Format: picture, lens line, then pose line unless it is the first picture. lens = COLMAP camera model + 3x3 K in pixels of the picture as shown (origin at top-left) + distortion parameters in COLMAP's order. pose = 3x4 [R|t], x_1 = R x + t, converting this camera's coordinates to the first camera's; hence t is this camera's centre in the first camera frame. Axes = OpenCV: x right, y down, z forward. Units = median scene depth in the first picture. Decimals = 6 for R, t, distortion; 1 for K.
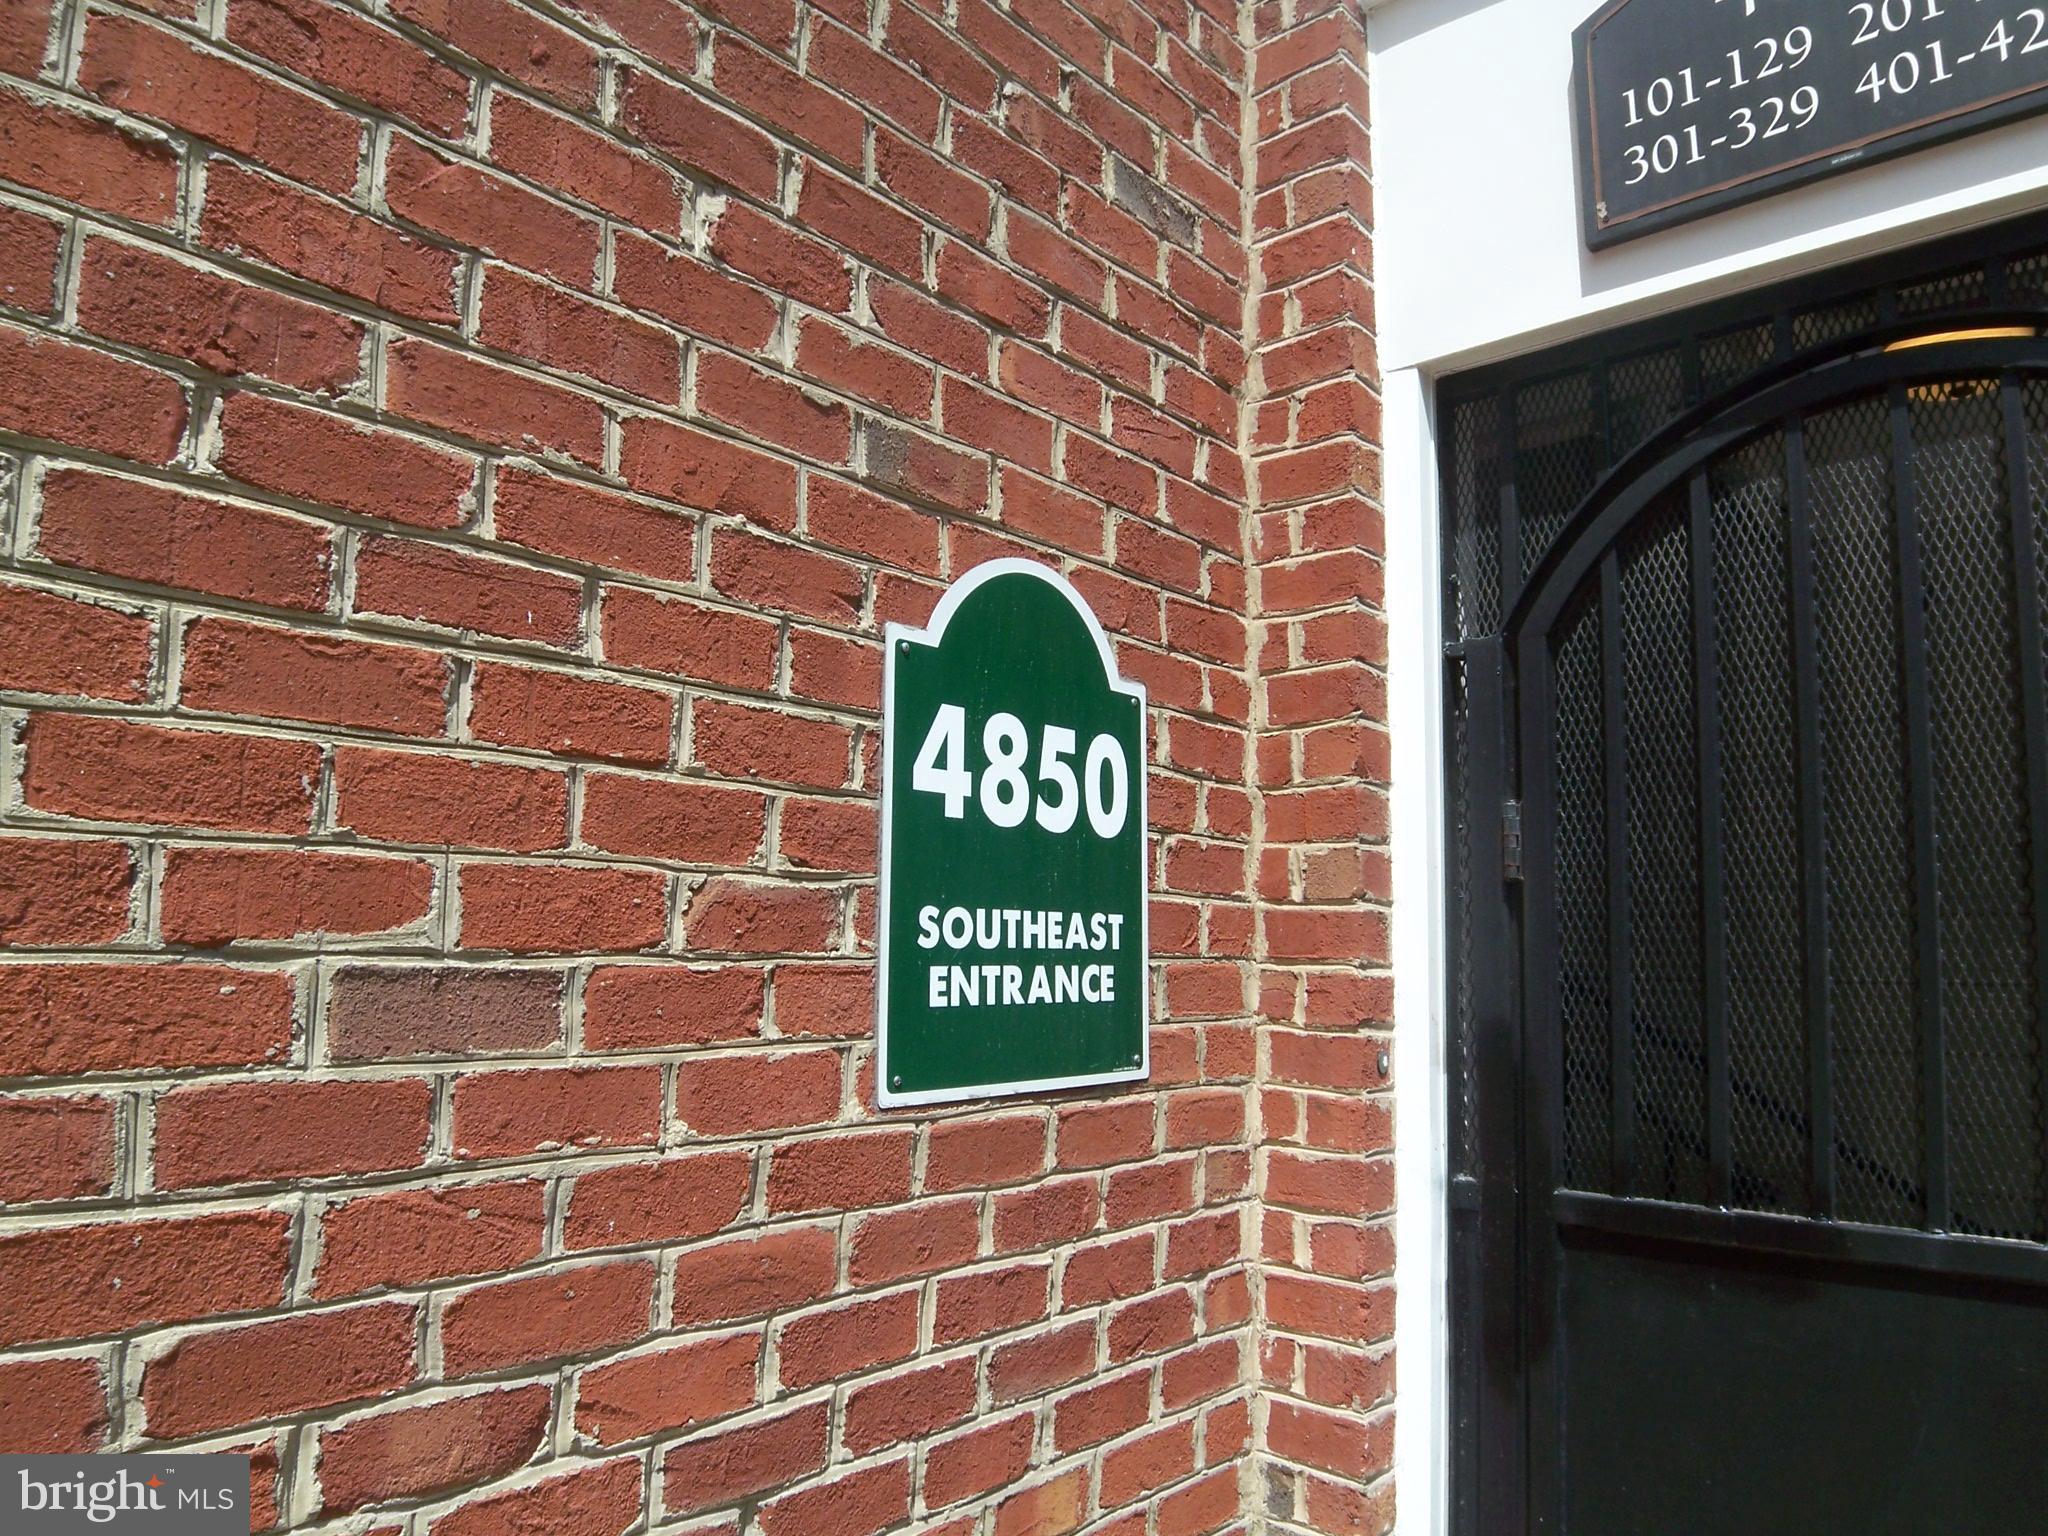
lens RADIAL K [[1380.6, 0, 1040.2], [0, 1380.6, 800.8], [0, 0, 1]] dist [-0.015355, -0.023788]
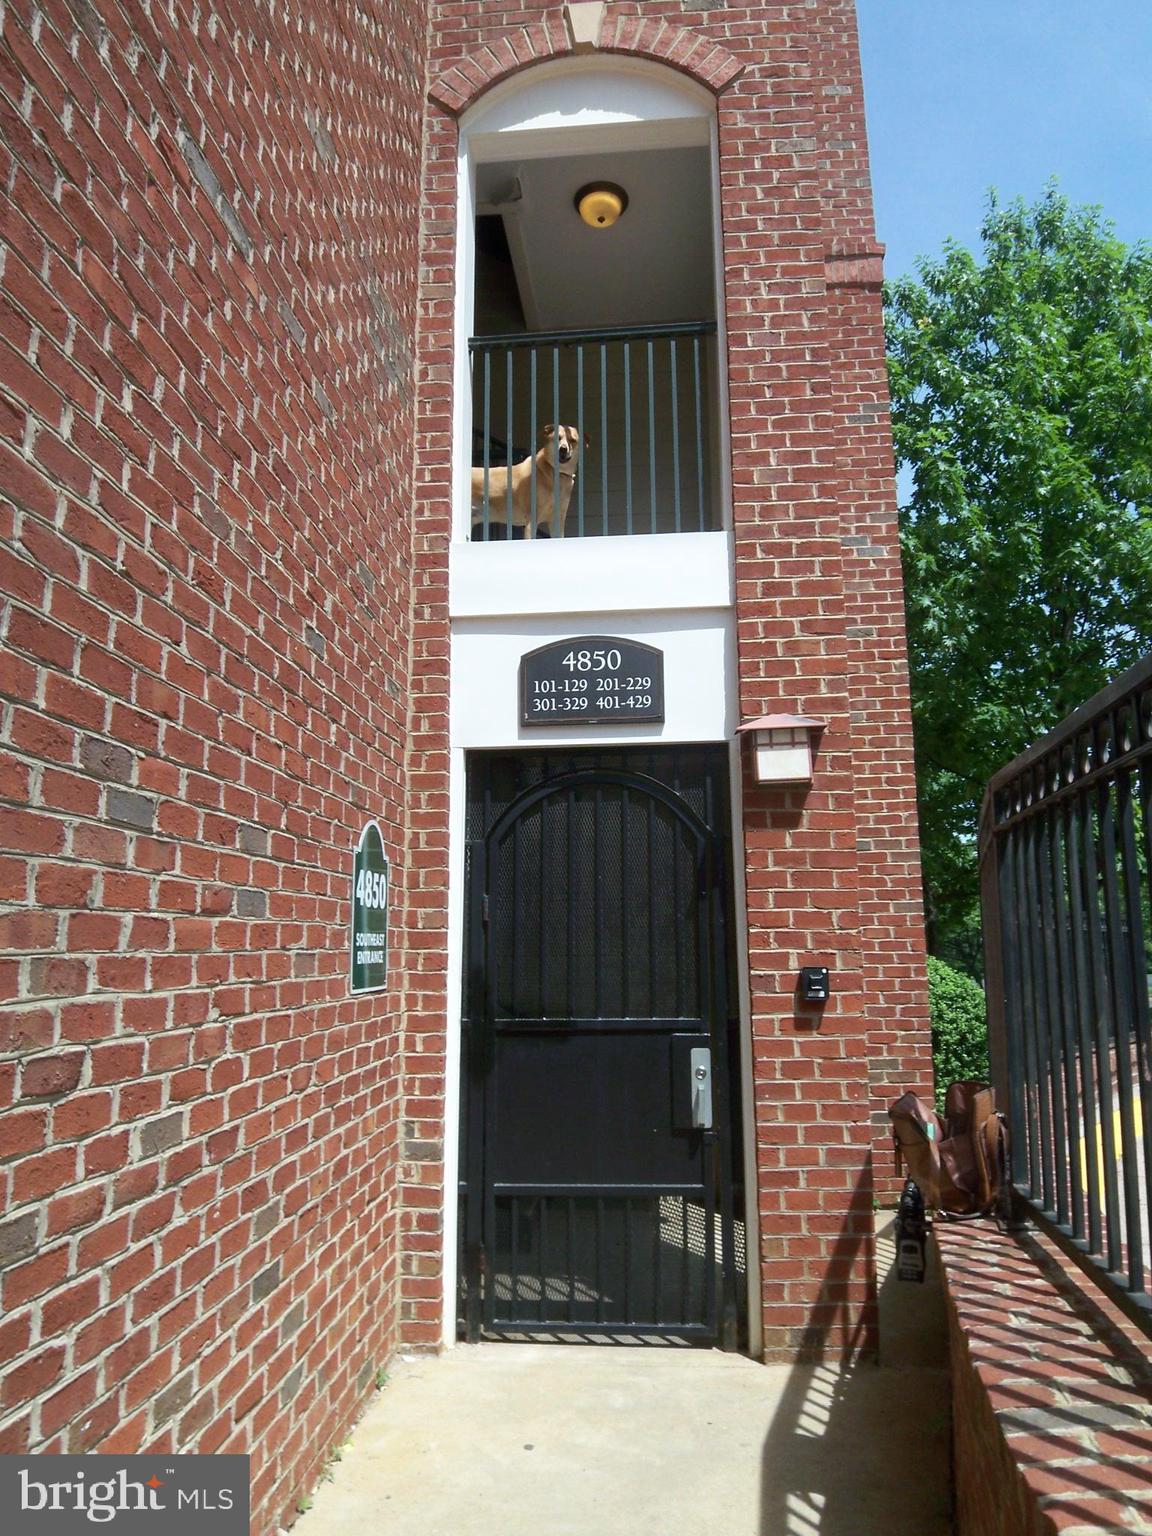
lens RADIAL K [[1035.4, 0, 601.8], [0, 1035.4, 785.4], [0, 0, 1]] dist [-0.015355, -0.023788]
pose [[0.794268, 0.075120, 0.602905, -0.874450], [-0.048601, 0.997003, -0.060196, -0.118831], [-0.605620, 0.018510, 0.795539, -1.015644]]
